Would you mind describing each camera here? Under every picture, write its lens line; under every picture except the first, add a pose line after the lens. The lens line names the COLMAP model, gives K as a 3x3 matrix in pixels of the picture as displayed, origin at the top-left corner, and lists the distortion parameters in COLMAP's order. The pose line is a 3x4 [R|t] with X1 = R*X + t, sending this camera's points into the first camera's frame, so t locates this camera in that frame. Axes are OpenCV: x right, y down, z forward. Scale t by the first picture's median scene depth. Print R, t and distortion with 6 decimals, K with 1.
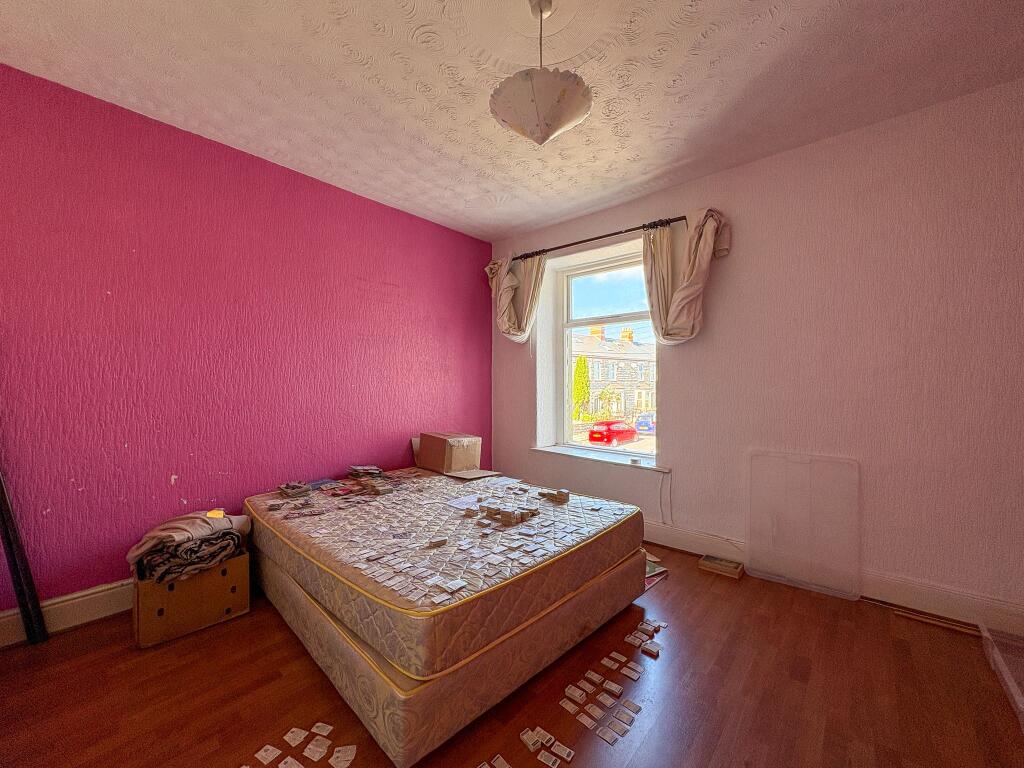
lens RADIAL K [[407.9, 0, 510.7], [0, 407.9, 384.5], [0, 0, 1]] dist [-0.002516, -0.000173]
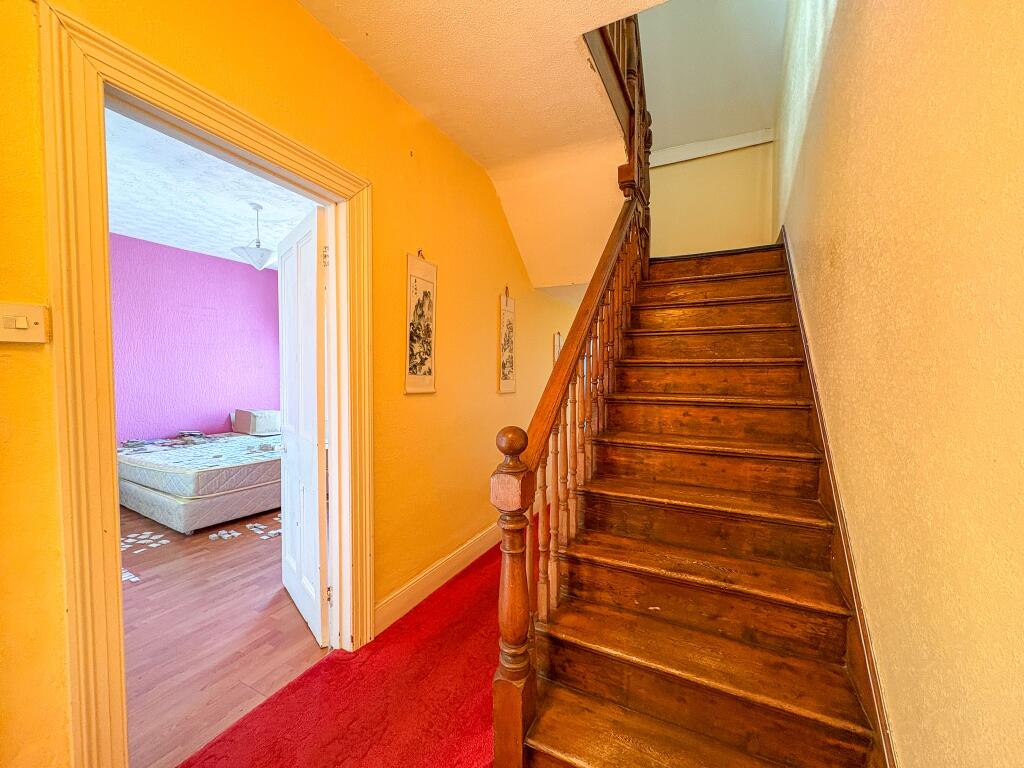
lens RADIAL K [[407.9, 0, 513.3], [0, 407.9, 386.6], [0, 0, 1]] dist [-0.002516, -0.000173]
pose [[0.968954, -0.006161, 0.247163, 0.468702], [-0.001166, 0.999564, 0.029488, -0.010309], [-0.247237, -0.028861, 0.968525, -0.818976]]
